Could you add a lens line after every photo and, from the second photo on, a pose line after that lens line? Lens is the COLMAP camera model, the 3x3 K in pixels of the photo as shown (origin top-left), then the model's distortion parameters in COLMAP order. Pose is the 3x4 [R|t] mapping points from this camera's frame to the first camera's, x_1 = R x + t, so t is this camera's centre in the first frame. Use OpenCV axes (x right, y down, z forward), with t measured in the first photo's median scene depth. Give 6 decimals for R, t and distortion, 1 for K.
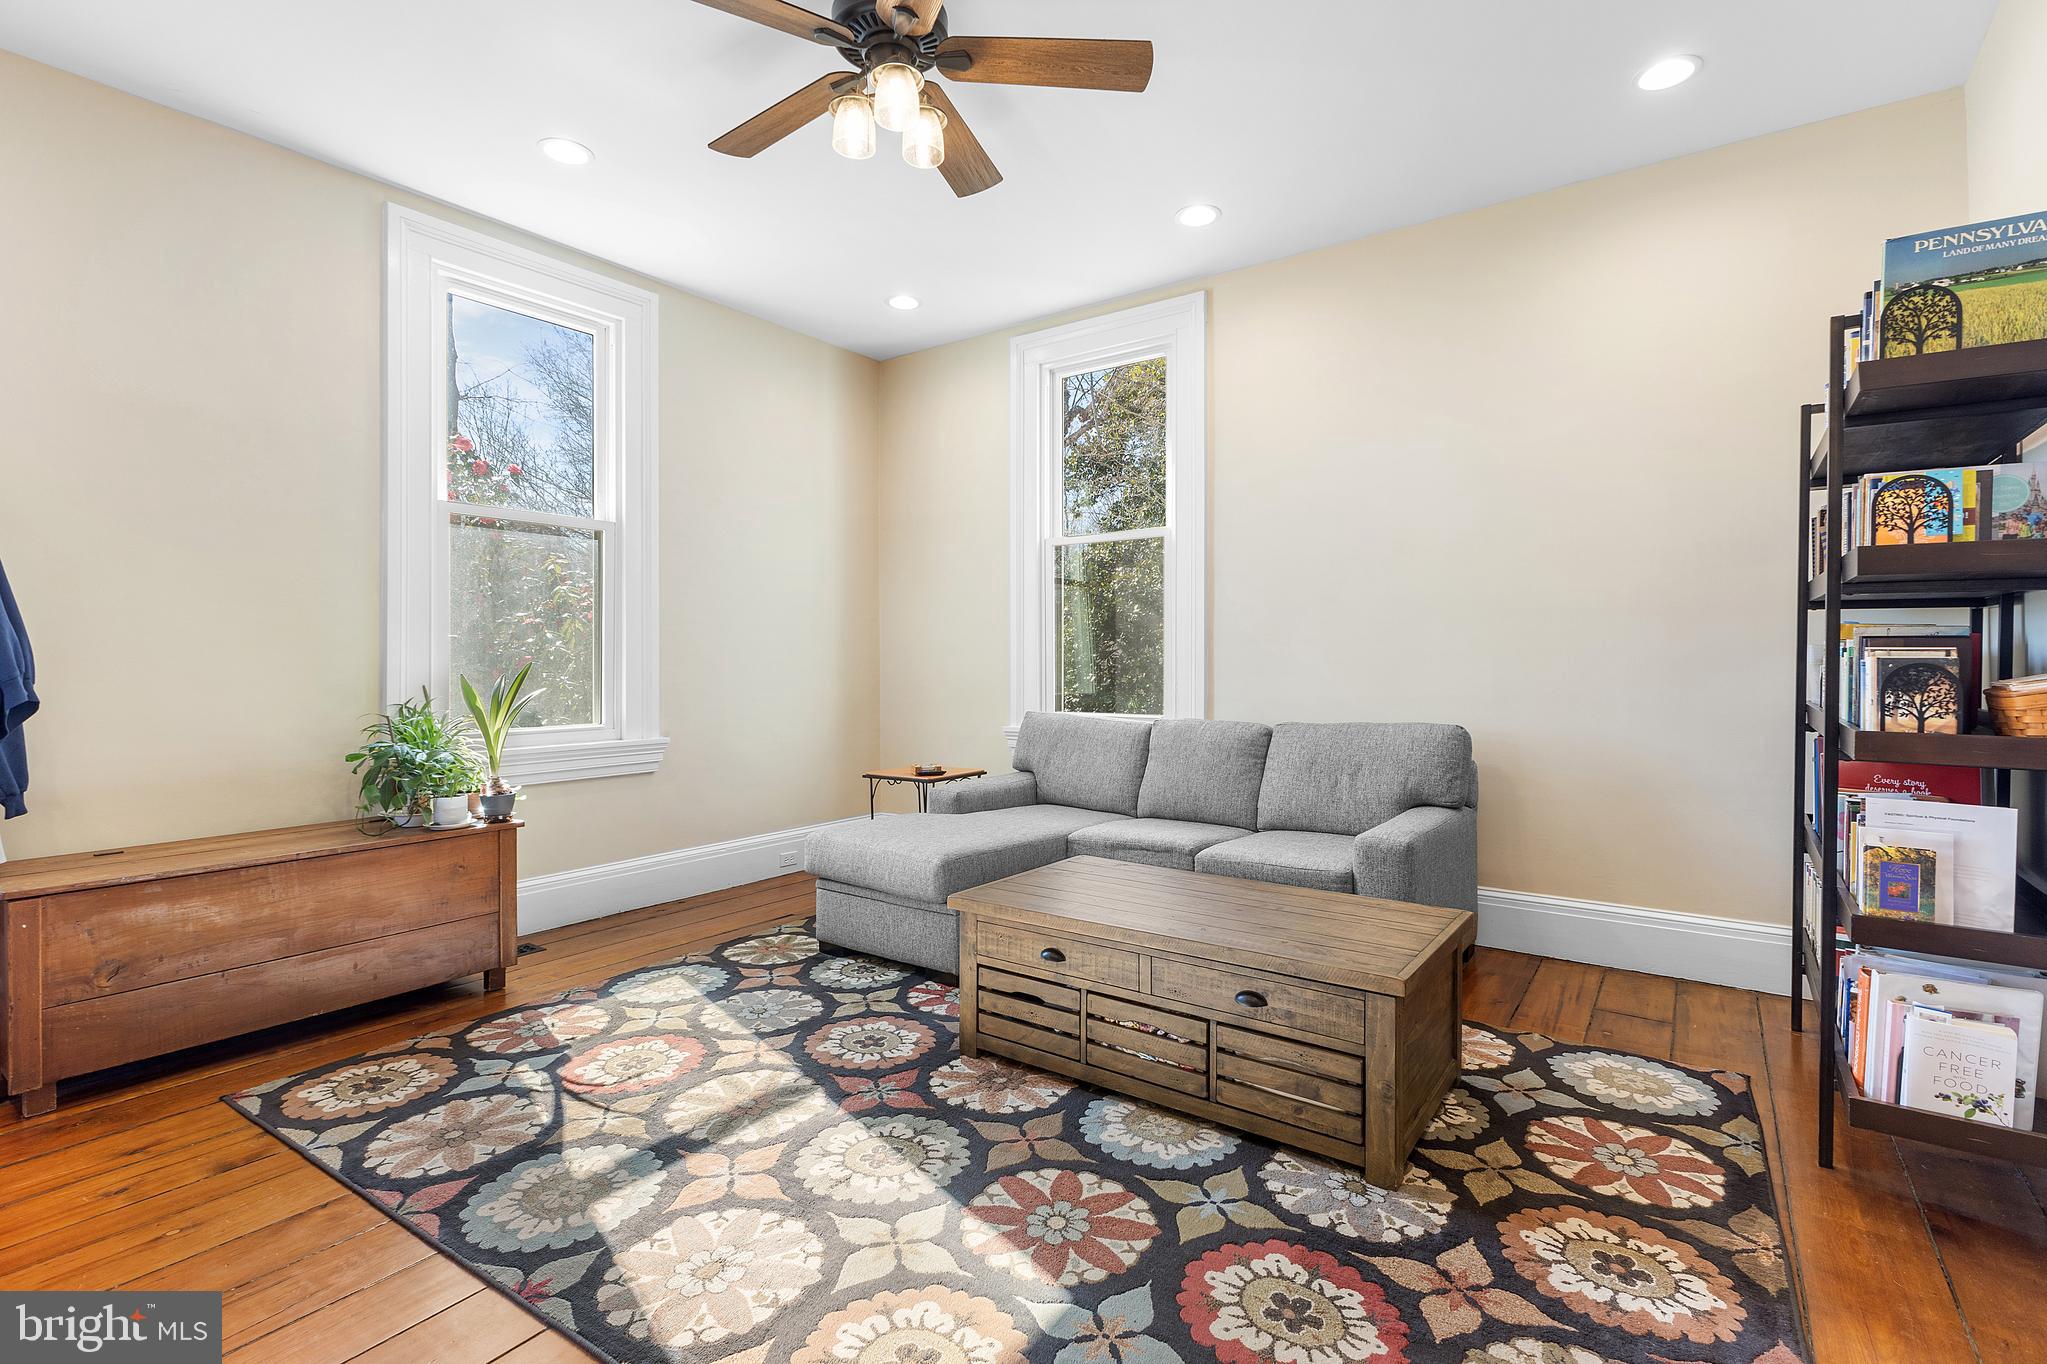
lens RADIAL K [[959.1, 0, 1011.2], [0, 959.1, 666.1], [0, 0, 1]] dist [0.002908, 0.000413]
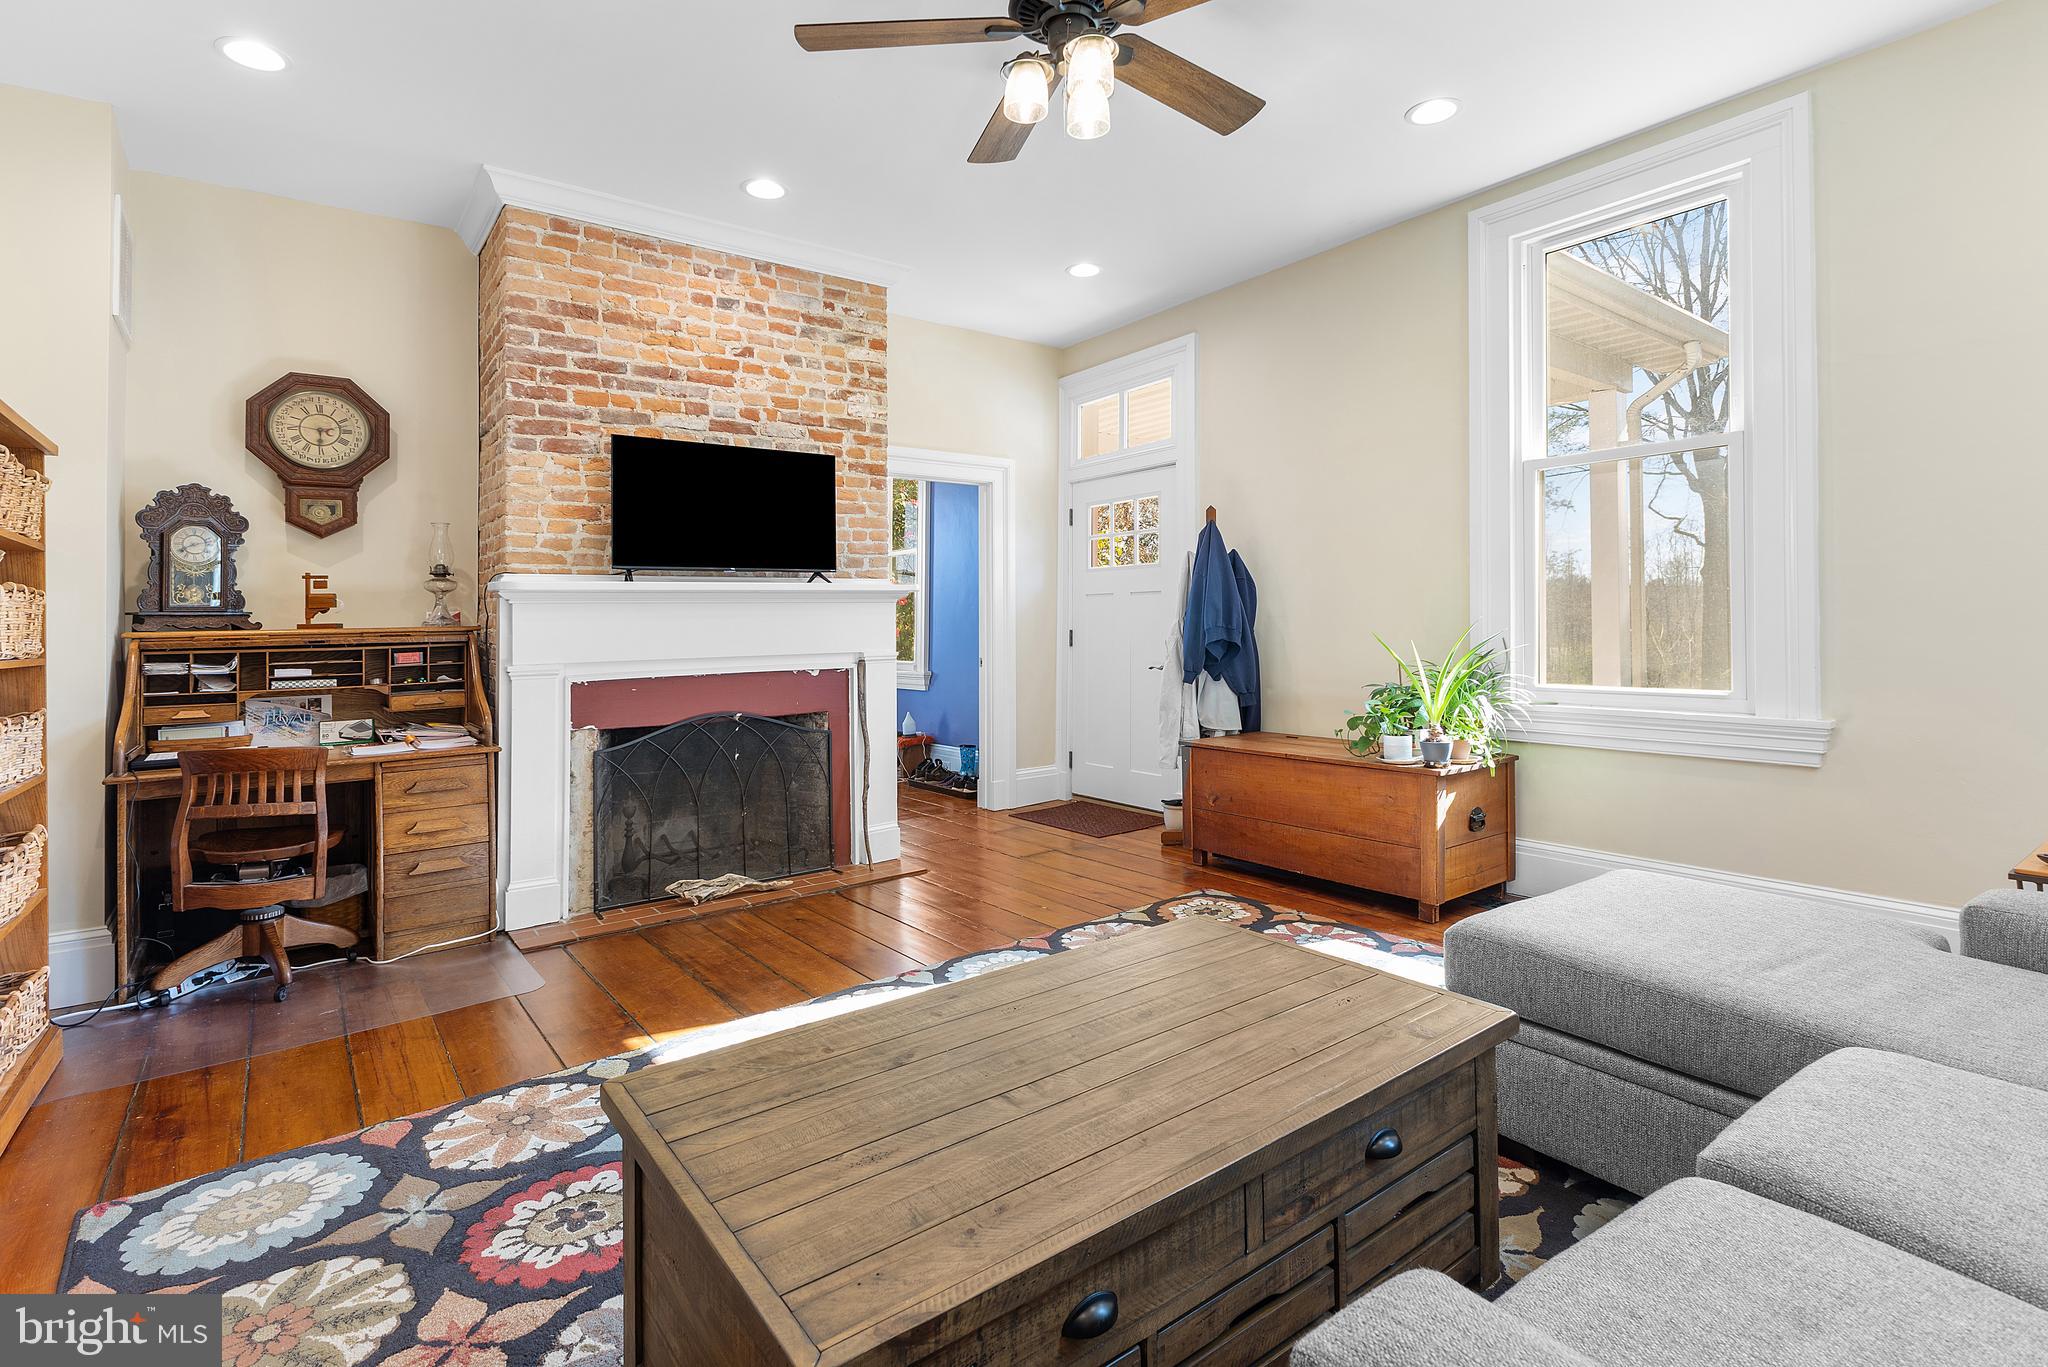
lens RADIAL K [[959.6, 0, 1022.8], [0, 959.6, 627.6], [0, 0, 1]] dist [0.002908, 0.000413]
pose [[-0.285142, 0.009287, -0.958440, 0.893268], [0.012923, 0.999899, 0.005844, 0.004521], [0.958398, -0.010720, -0.285233, 1.357656]]
